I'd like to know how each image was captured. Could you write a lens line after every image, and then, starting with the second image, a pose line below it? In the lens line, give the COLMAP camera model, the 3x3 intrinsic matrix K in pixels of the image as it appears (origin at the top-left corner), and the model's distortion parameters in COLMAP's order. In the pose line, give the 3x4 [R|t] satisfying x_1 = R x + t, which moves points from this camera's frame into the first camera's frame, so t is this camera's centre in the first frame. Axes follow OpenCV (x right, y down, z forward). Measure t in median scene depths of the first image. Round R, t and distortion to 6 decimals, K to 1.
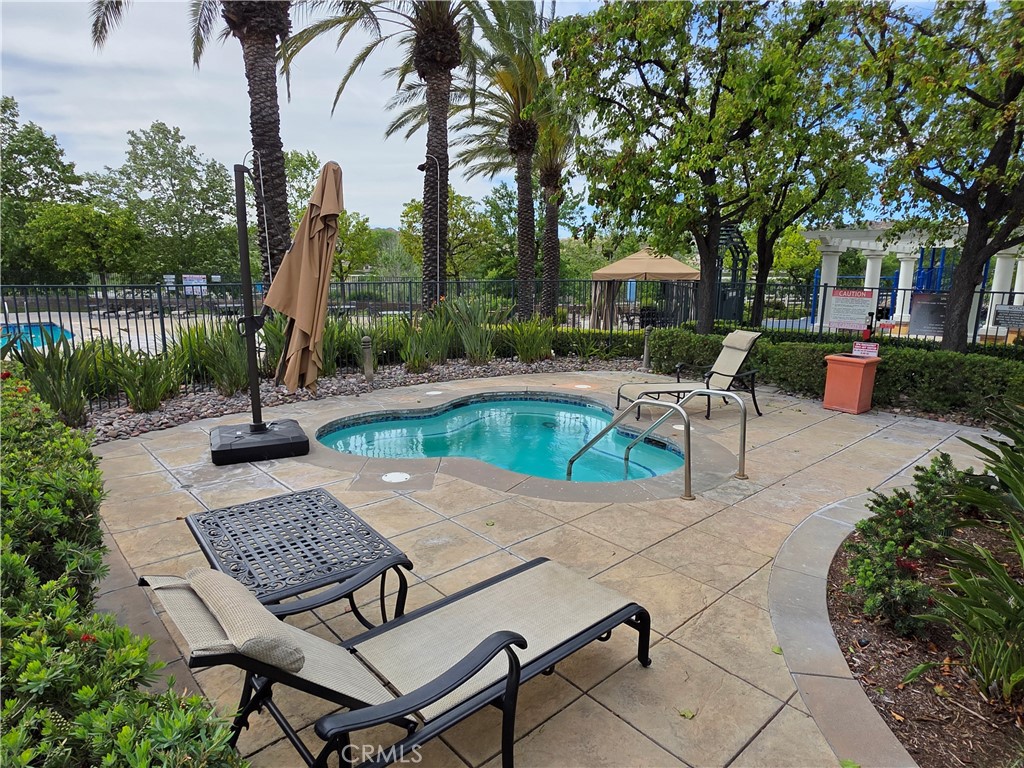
lens RADIAL K [[599.0, 0, 512.0], [0, 599.0, 384.0], [0, 0, 1]] dist [0.046482, 0.000133]
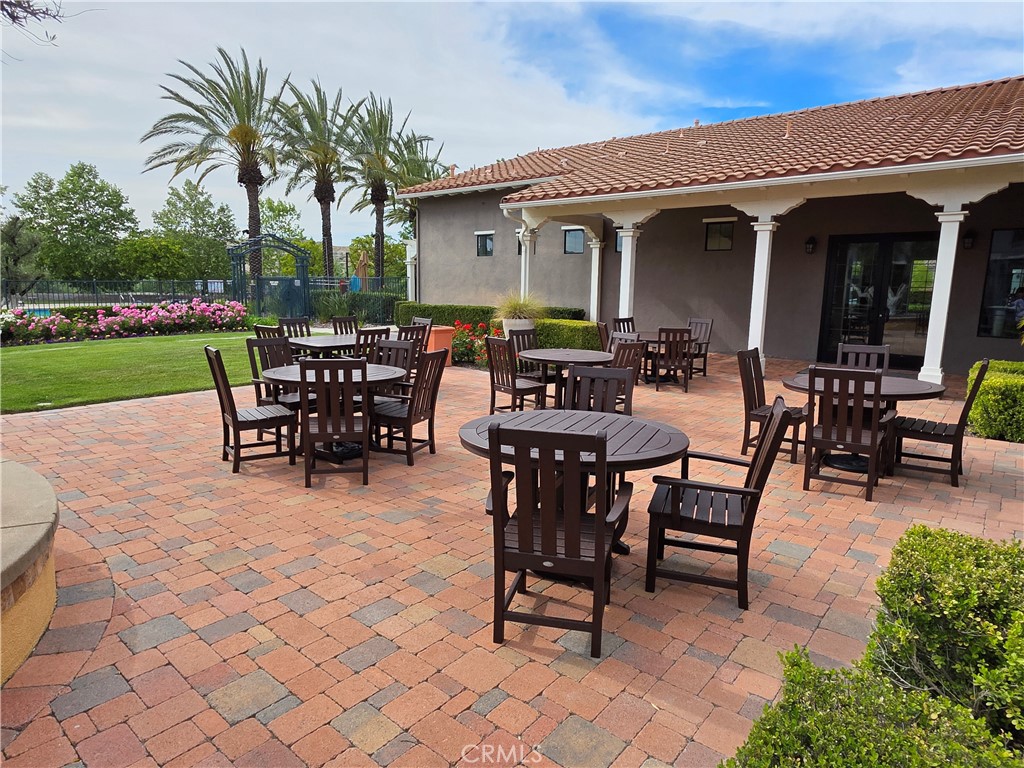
lens RADIAL K [[599.0, 0, 512.0], [0, 599.0, 384.0], [0, 0, 1]] dist [0.046482, 0.000133]
pose [[0.991190, -0.022340, 0.130551, 0.037063], [0.024629, 0.999569, -0.015948, 0.139732], [-0.130139, 0.019023, 0.991313, -0.680079]]
